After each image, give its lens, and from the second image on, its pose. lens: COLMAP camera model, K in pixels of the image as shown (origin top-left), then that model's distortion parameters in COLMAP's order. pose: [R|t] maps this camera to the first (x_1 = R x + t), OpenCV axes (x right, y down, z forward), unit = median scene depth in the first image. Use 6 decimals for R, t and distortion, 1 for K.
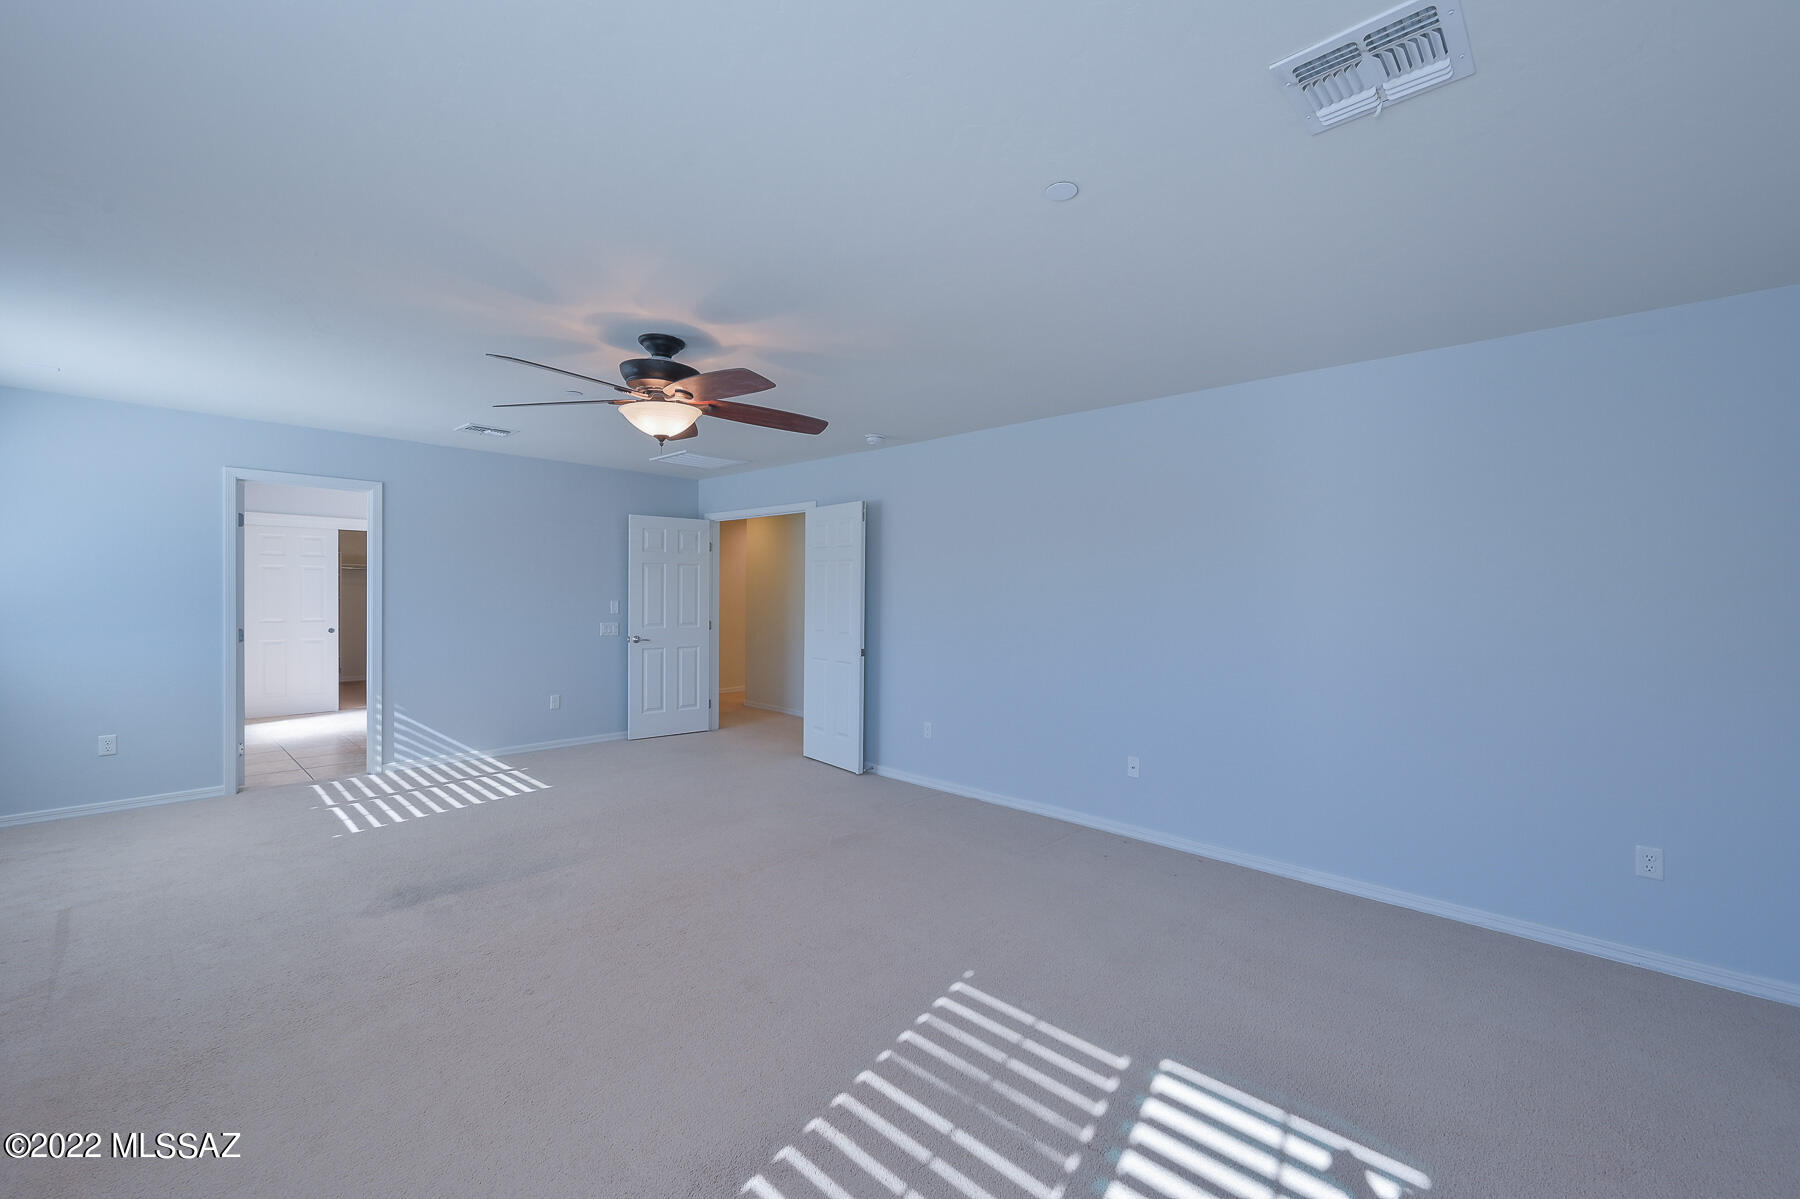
lens RADIAL K [[716.3, 0, 895.5], [0, 716.3, 598.3], [0, 0, 1]] dist [0.002712, -0.000938]
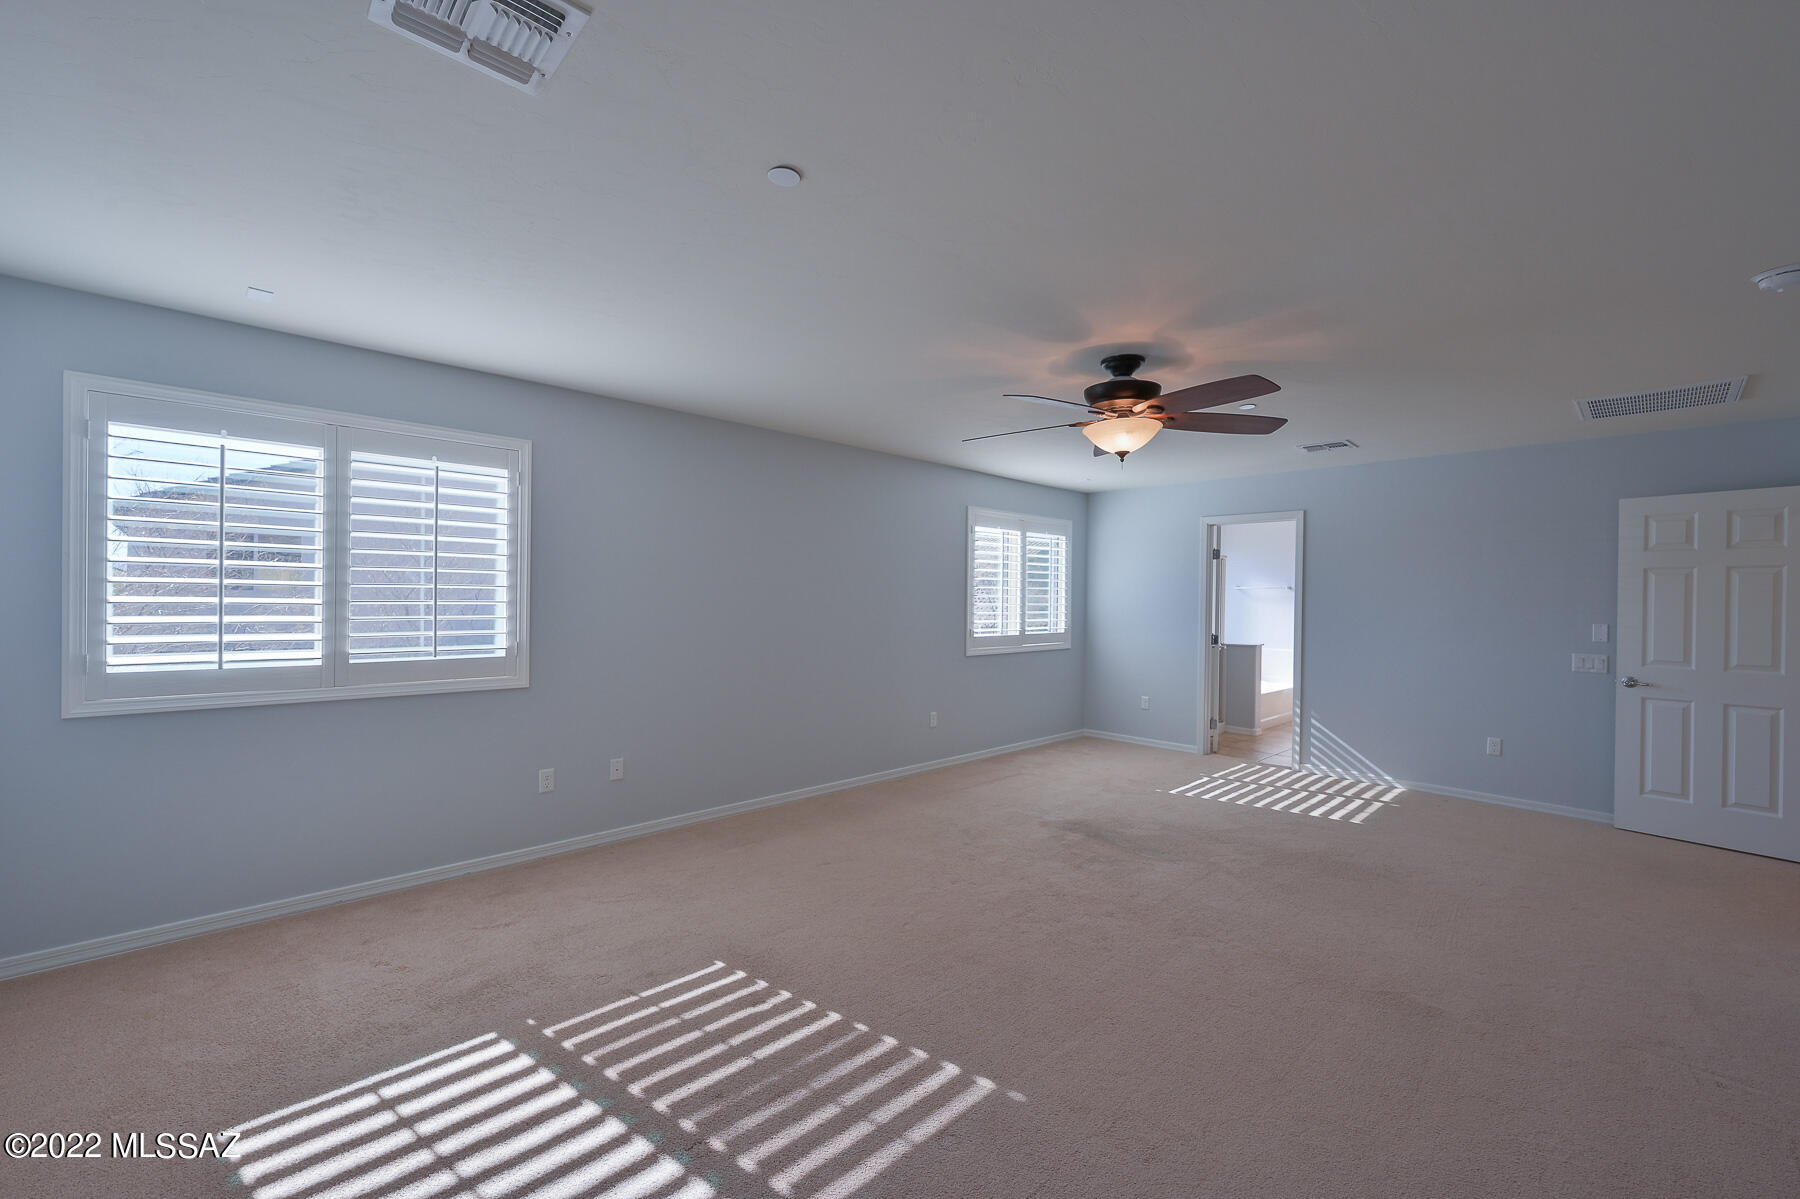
lens RADIAL K [[716.3, 0, 913.7], [0, 716.3, 600.2], [0, 0, 1]] dist [0.002712, -0.000938]
pose [[-0.024628, -0.007513, -0.999668, 0.462552], [-0.022867, 0.999714, -0.006950, 0.000101], [0.999435, 0.022688, -0.024793, 0.472909]]
